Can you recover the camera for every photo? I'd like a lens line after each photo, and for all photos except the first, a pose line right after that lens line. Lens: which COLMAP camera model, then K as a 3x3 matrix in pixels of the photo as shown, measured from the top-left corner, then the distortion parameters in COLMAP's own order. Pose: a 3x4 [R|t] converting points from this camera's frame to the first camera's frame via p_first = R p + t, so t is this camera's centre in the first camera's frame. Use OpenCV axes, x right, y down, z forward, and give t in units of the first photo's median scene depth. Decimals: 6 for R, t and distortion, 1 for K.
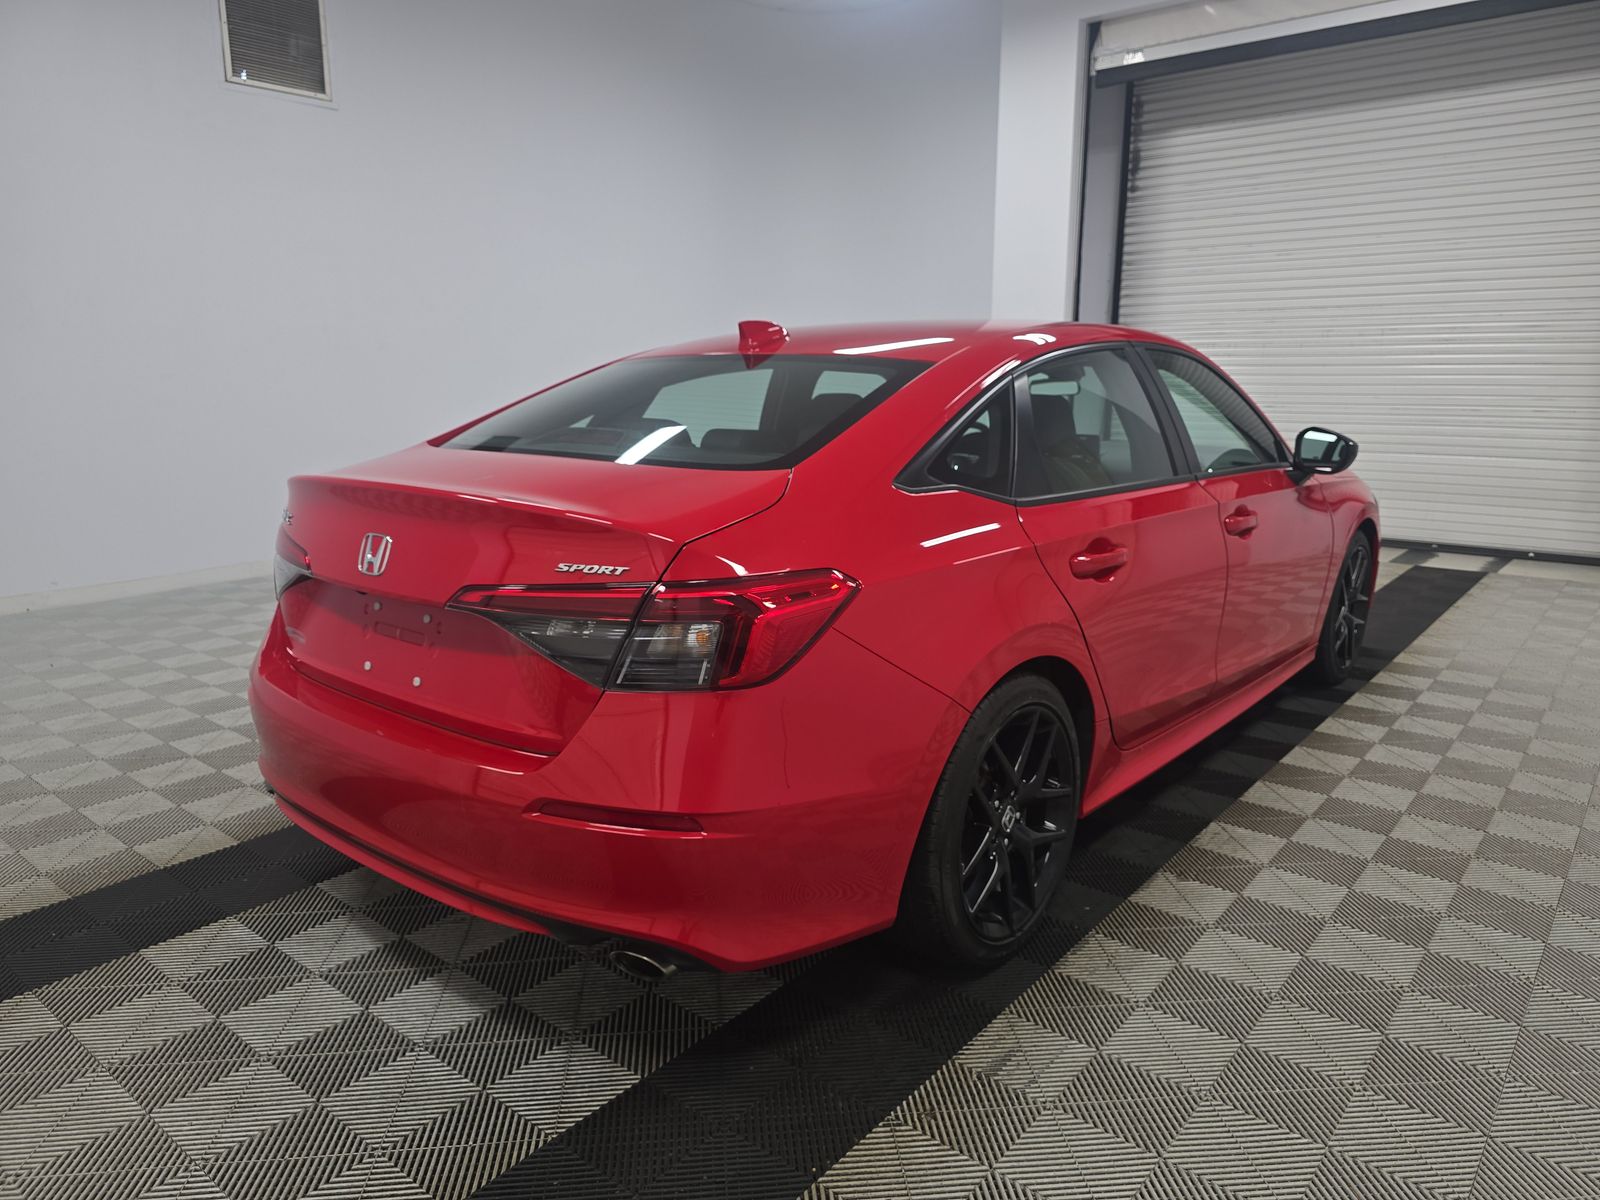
lens RADIAL K [[1089.4, 0, 801.0], [0, 1089.4, 604.1], [0, 0, 1]] dist [0.086977, -0.047871]
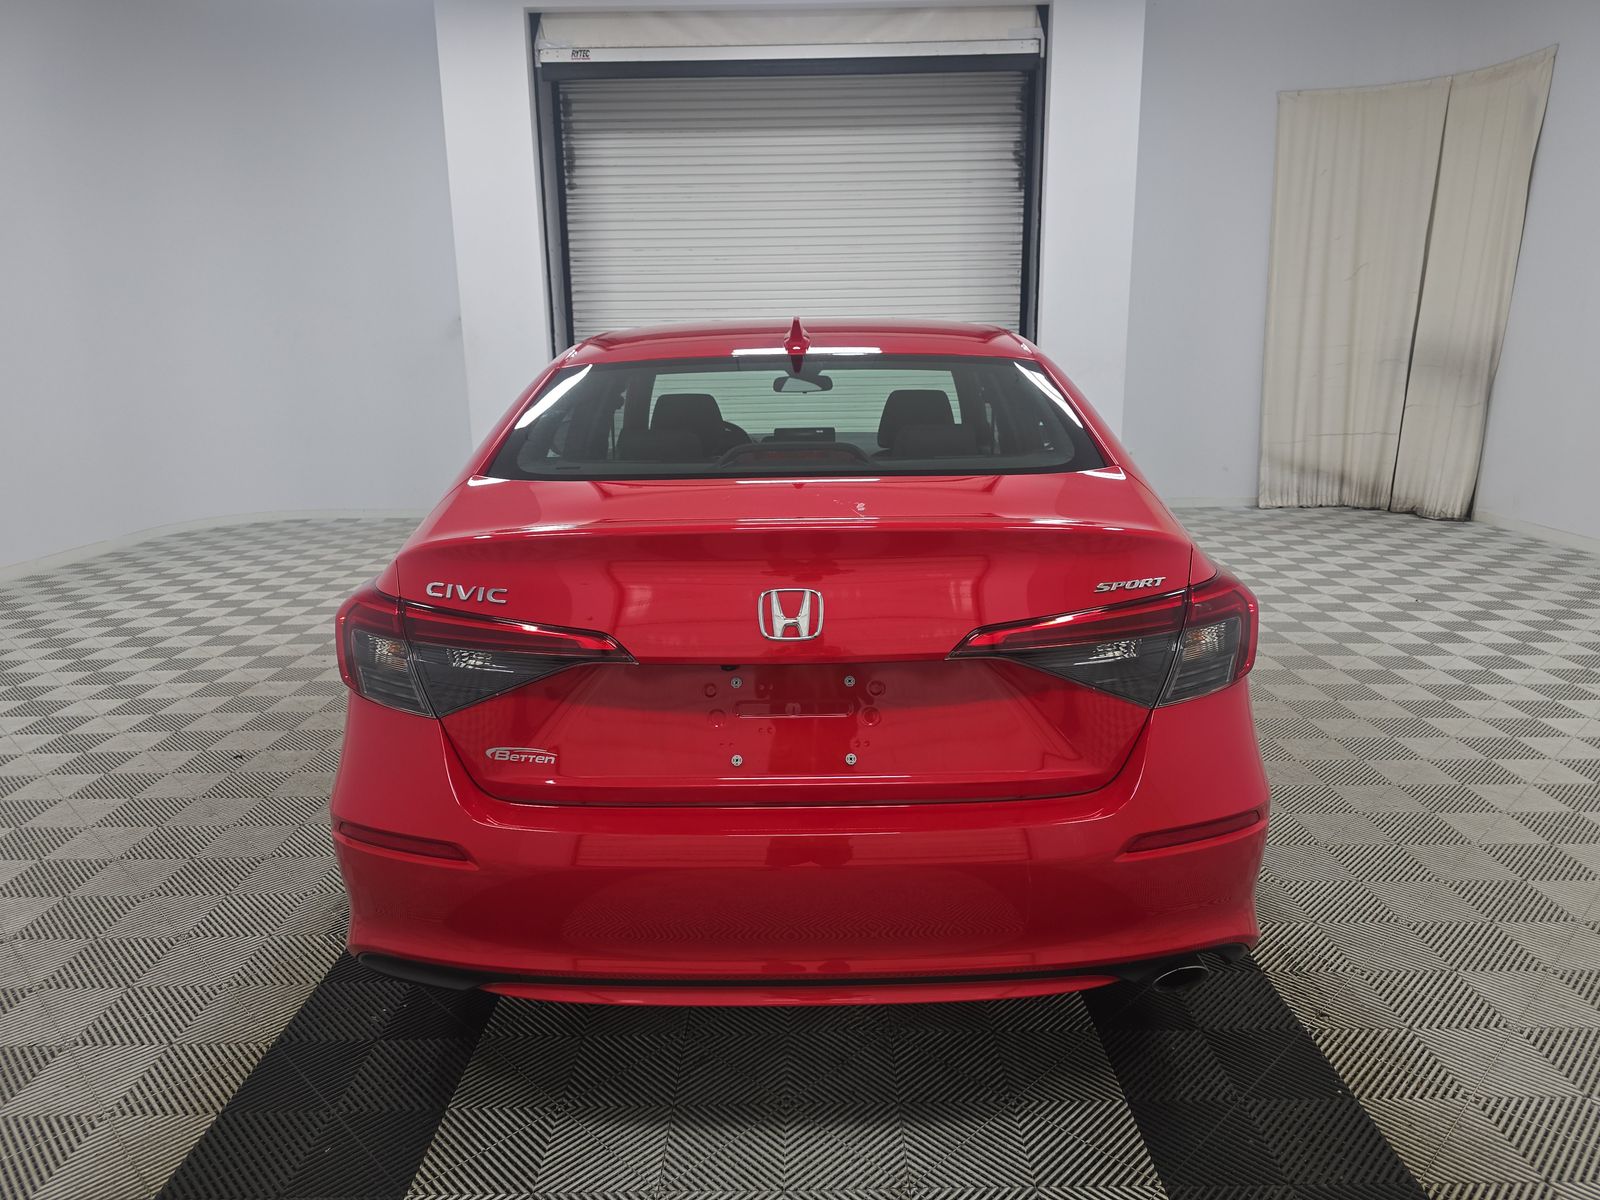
lens RADIAL K [[1089.4, 0, 801.0], [0, 1089.4, 604.1], [0, 0, 1]] dist [0.086977, -0.047871]
pose [[0.781604, -0.153349, 0.604632, -0.218274], [0.149790, 0.987090, 0.056717, -0.024627], [-0.605523, 0.046237, 0.794483, 0.092955]]
